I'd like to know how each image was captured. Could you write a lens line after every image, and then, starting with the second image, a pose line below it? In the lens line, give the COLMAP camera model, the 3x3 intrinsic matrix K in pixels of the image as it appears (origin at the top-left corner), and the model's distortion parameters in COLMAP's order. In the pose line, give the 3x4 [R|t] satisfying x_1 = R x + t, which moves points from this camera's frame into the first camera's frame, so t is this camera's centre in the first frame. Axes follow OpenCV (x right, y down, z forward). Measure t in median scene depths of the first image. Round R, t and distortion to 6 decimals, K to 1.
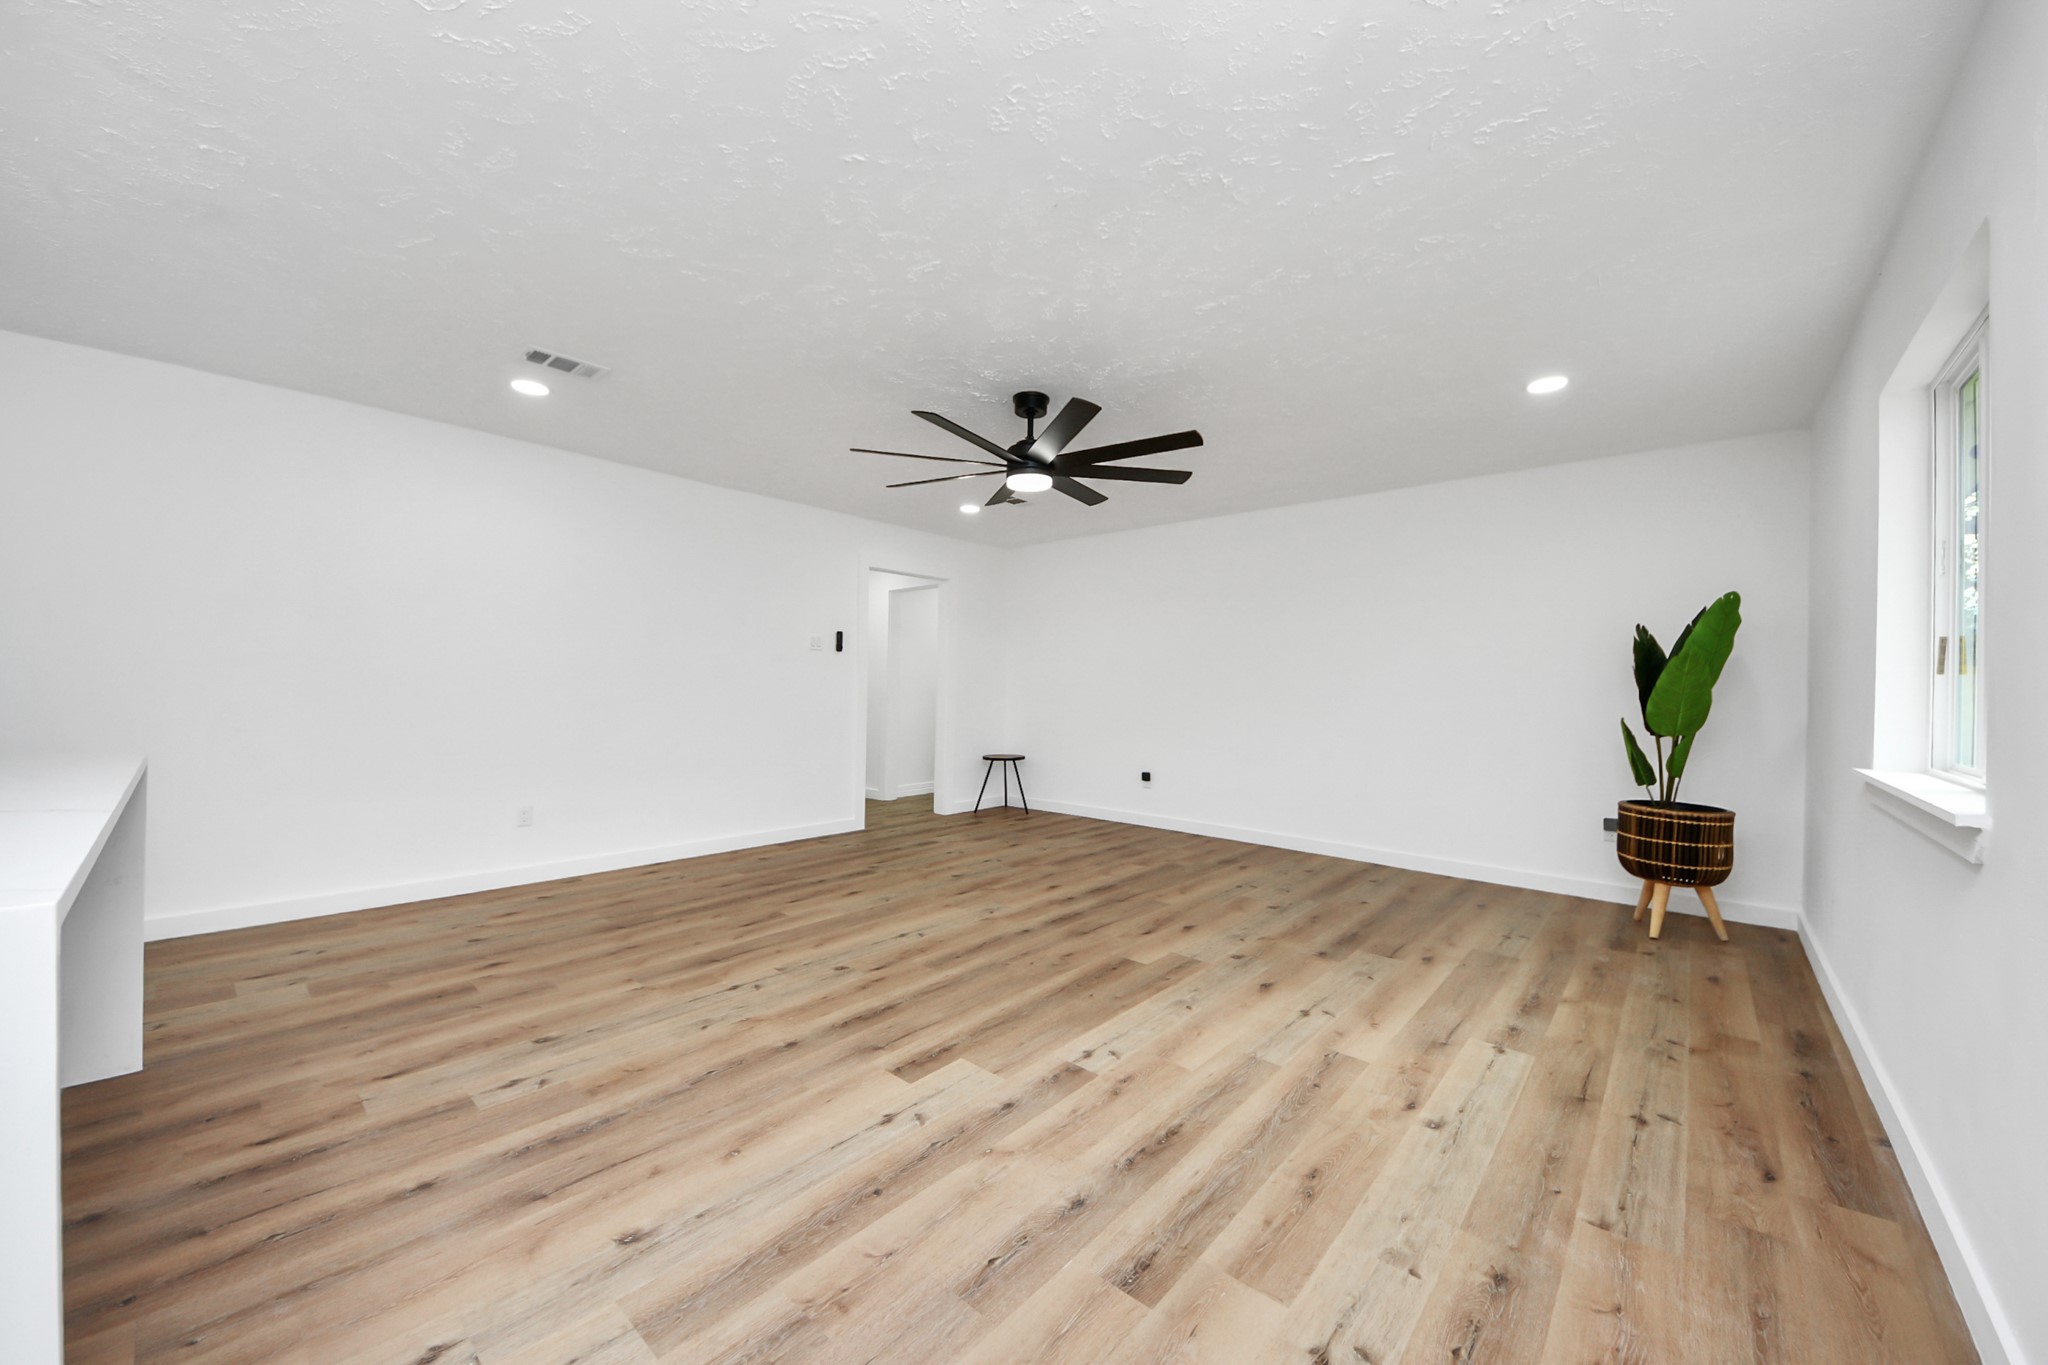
lens RADIAL K [[731.1, 0, 1031.7], [0, 731.1, 692.9], [0, 0, 1]] dist [0.034431, -0.014762]
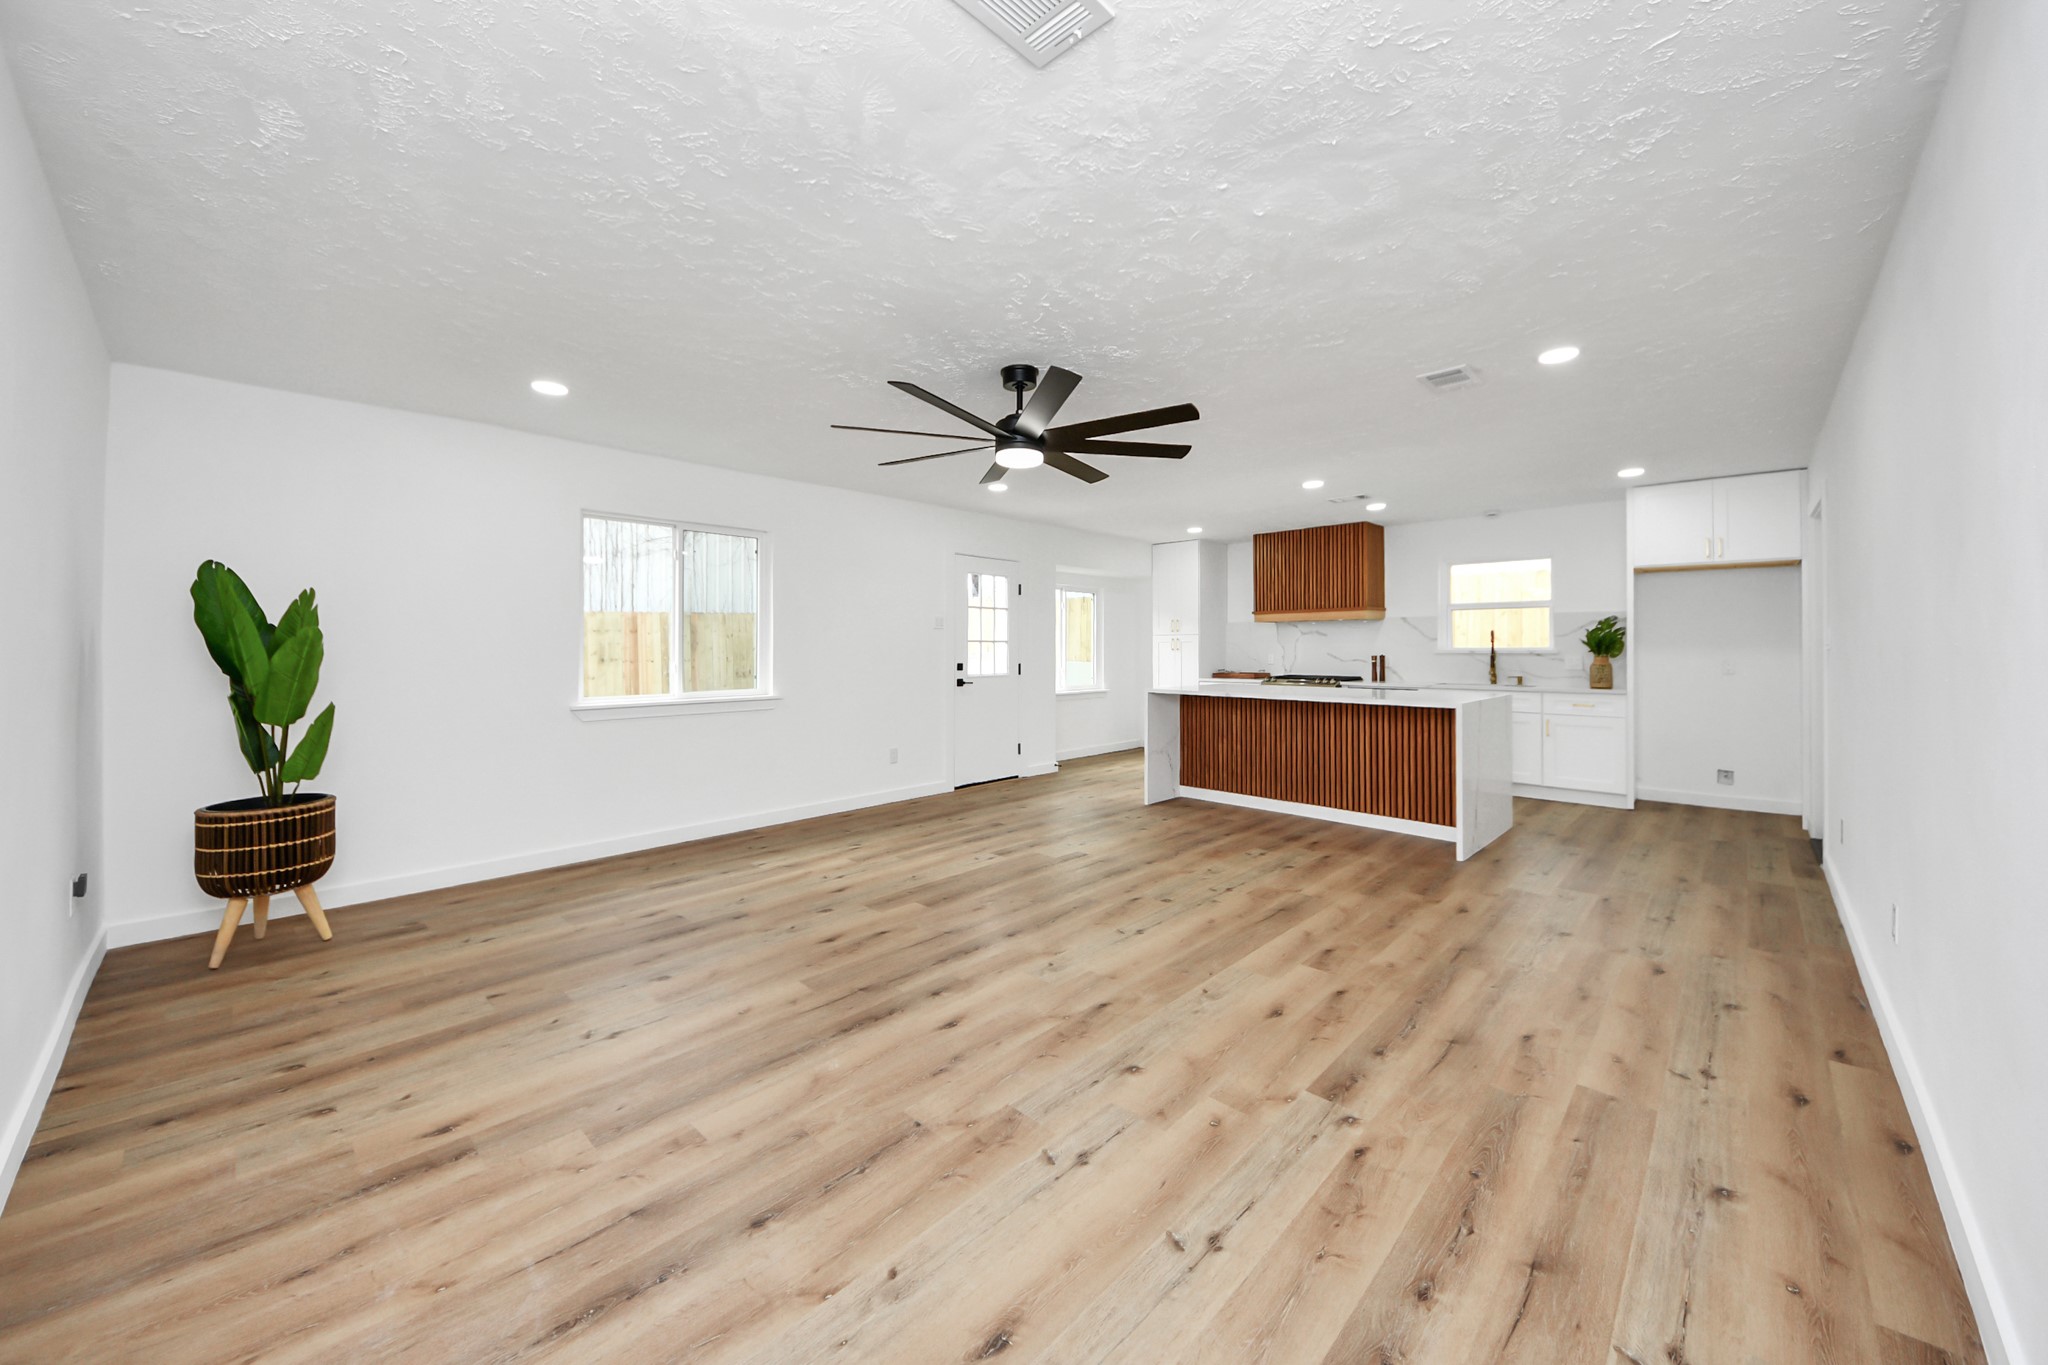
lens RADIAL K [[758.2, 0, 1028.0], [0, 758.2, 675.3], [0, 0, 1]] dist [0.028233, -0.011230]
pose [[-0.998684, -0.012912, 0.049639, -0.082921], [-0.010566, 0.998829, 0.047222, -0.058669], [-0.050190, 0.046635, -0.997650, 2.221691]]
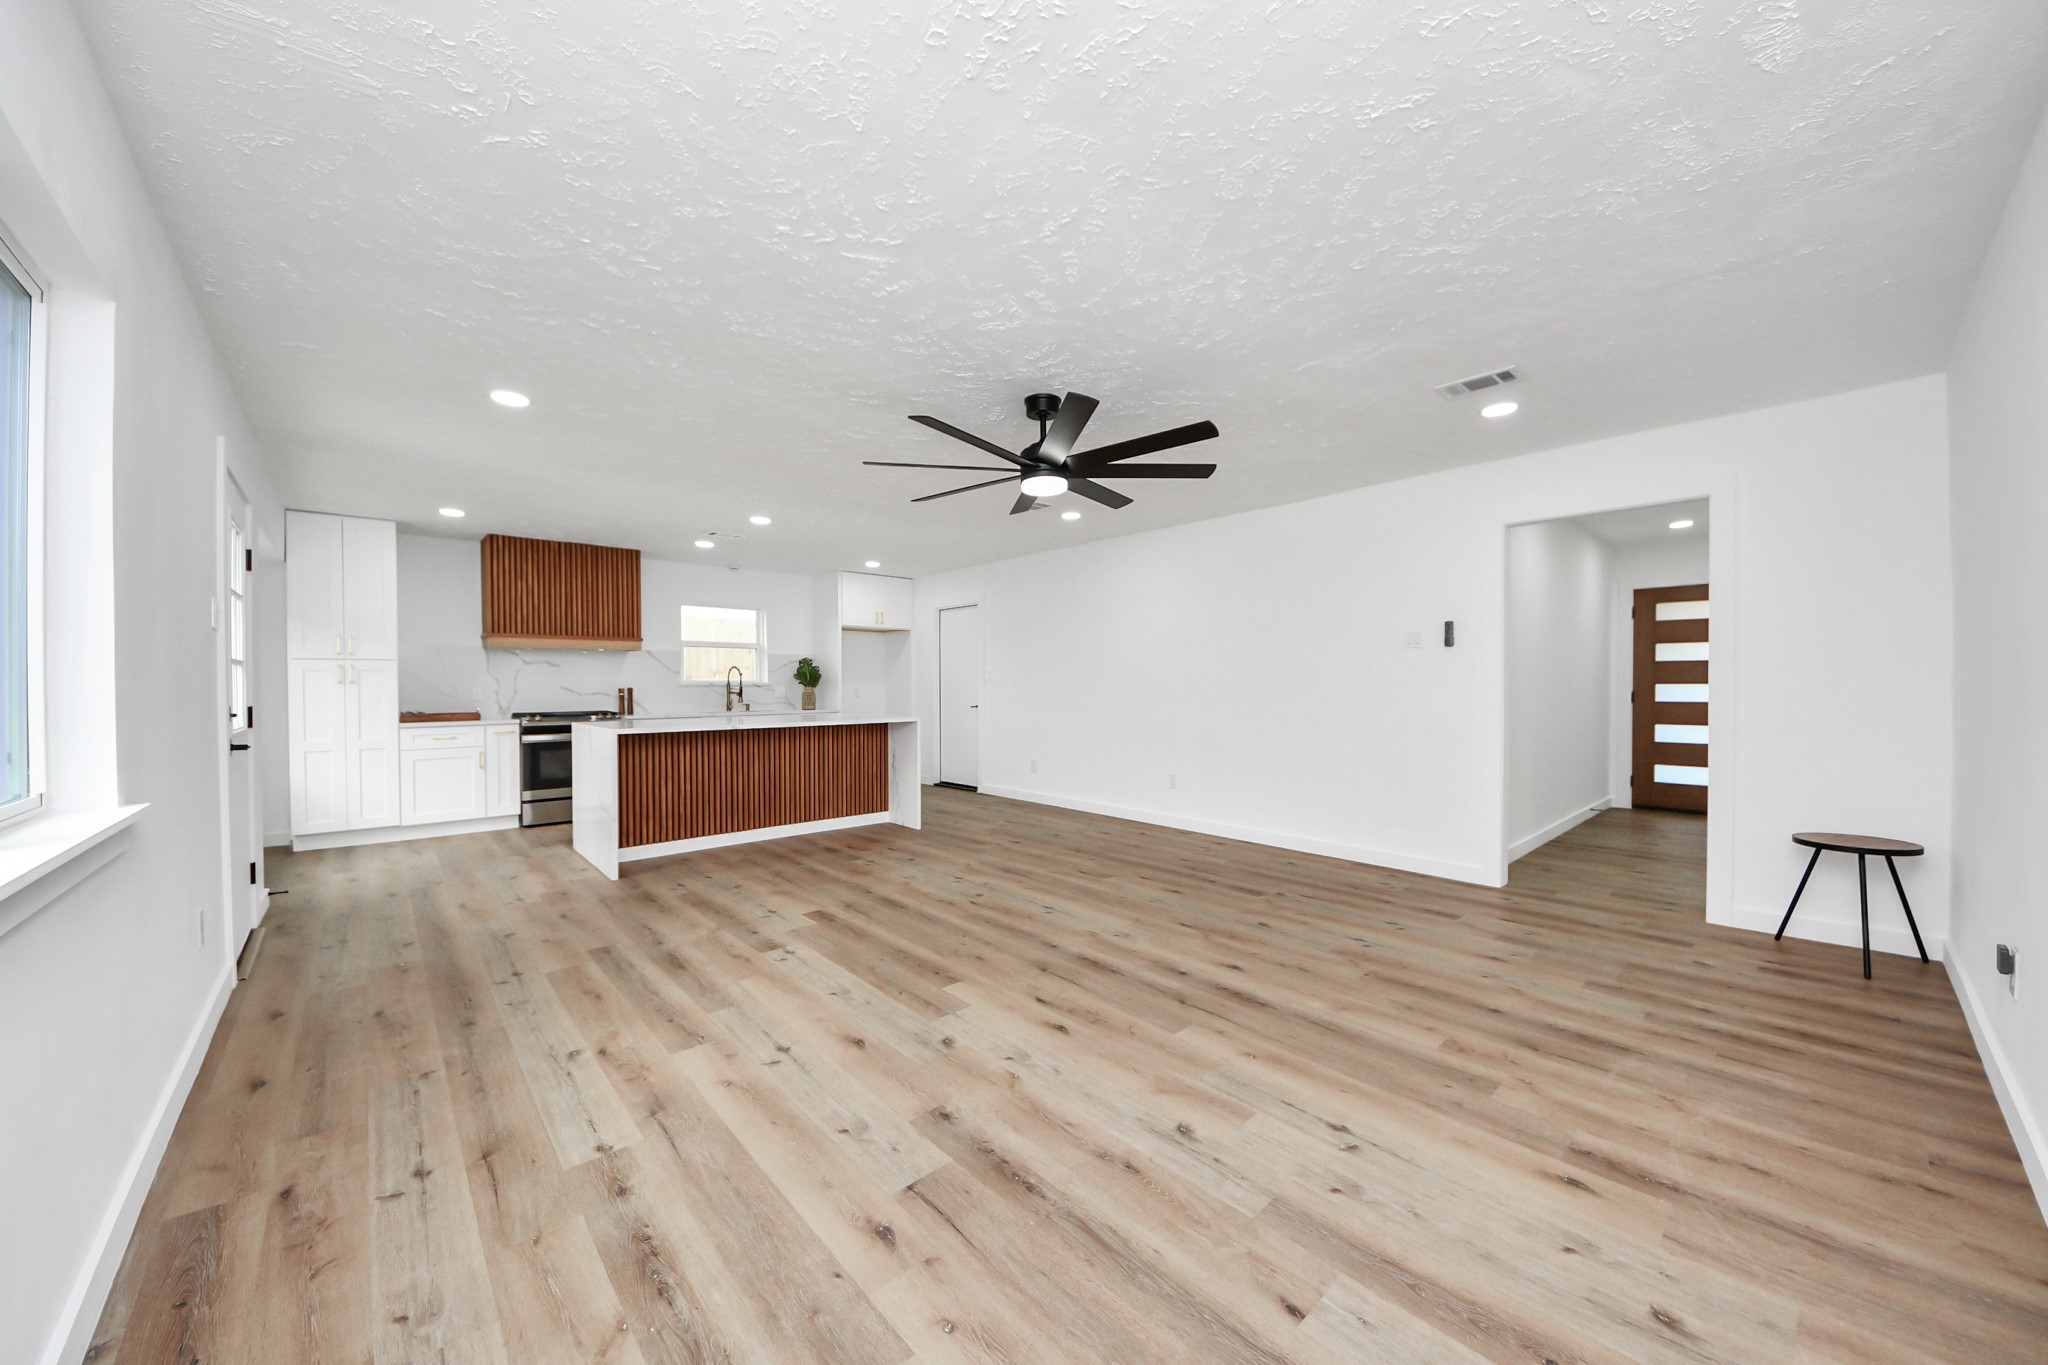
lens RADIAL K [[731.1, 0, 1031.7], [0, 731.1, 692.9], [0, 0, 1]] dist [0.034431, -0.014762]
pose [[-0.108511, 0.002614, -0.994092, 1.093377], [-0.003485, 0.999989, 0.003010, -0.015050], [0.994089, 0.003791, -0.108501, 1.225582]]
